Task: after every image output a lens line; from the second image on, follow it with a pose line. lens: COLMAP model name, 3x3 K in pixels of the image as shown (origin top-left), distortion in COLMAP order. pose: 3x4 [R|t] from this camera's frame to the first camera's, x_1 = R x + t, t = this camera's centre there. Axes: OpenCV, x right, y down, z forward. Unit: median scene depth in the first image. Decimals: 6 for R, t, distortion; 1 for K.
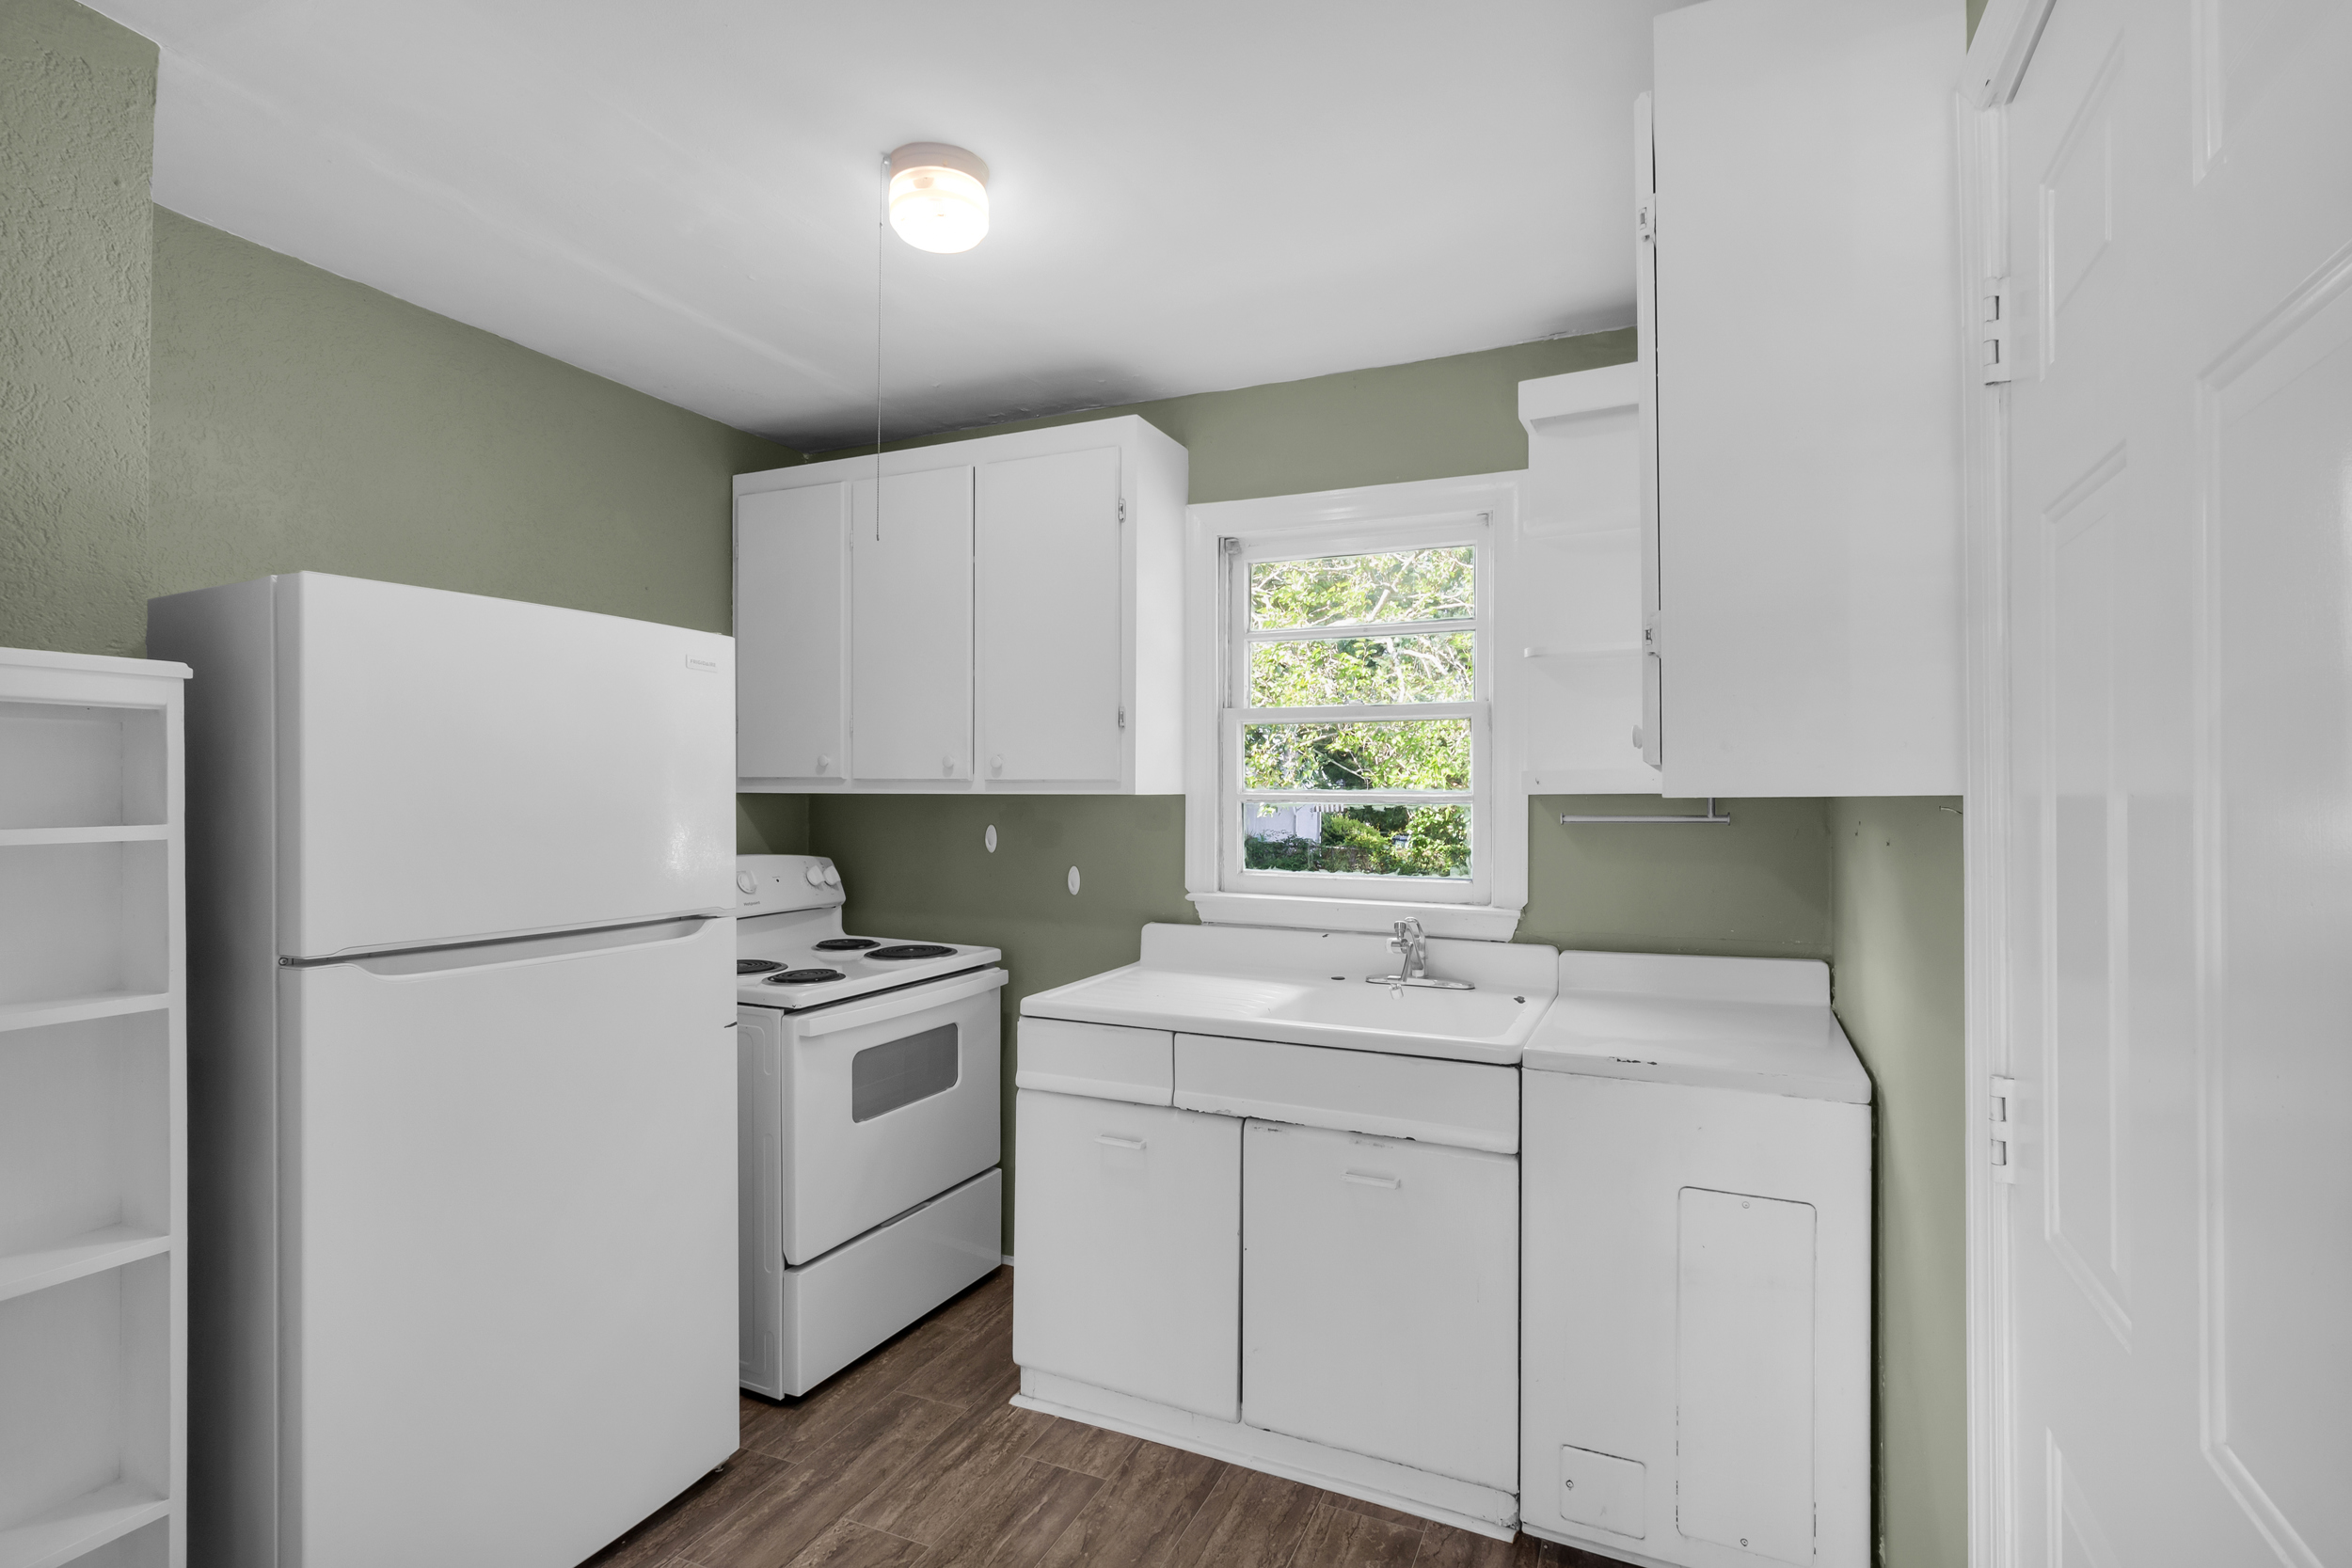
lens RADIAL K [[1136.5, 0, 1170.2], [0, 1136.5, 790.2], [0, 0, 1]] dist [0.006253, 0.000421]
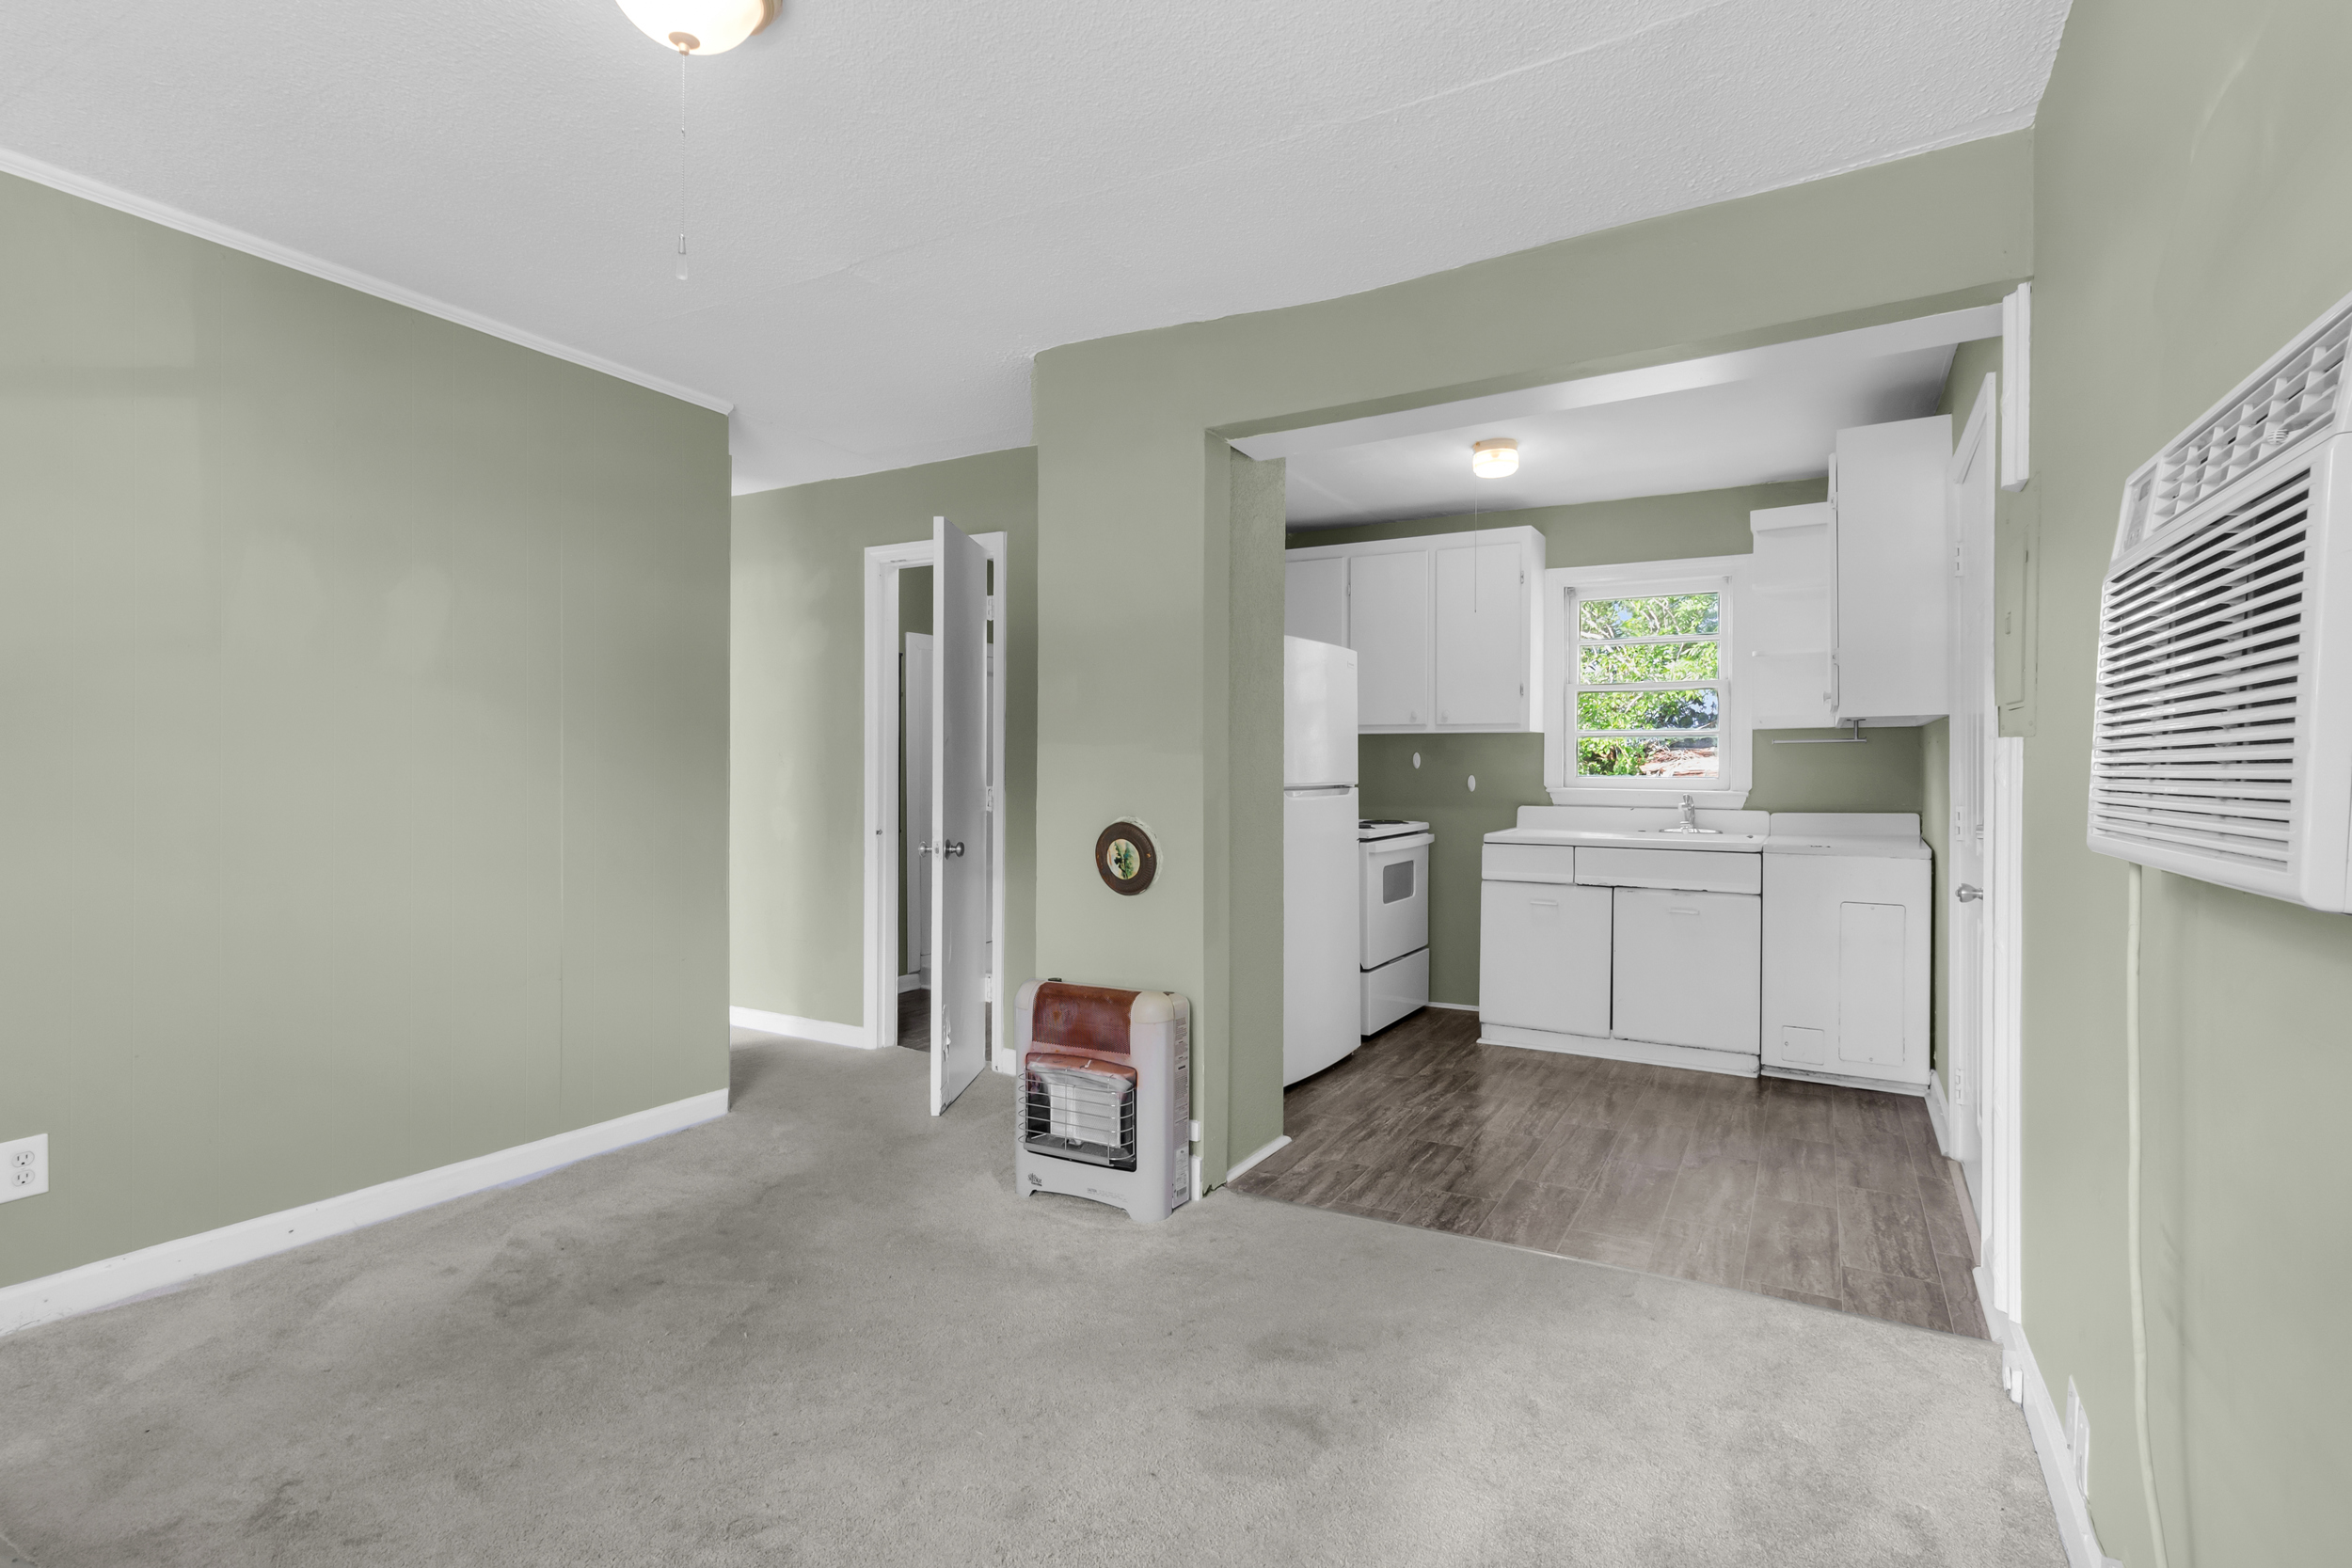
lens RADIAL K [[1136.5, 0, 1181.5], [0, 1136.5, 773.9], [0, 0, 1]] dist [0.006253, 0.000421]
pose [[0.996401, -0.001031, -0.084753, -0.461302], [0.001973, 0.999937, 0.011029, 0.054998], [0.084736, -0.011156, 0.996341, -0.941781]]
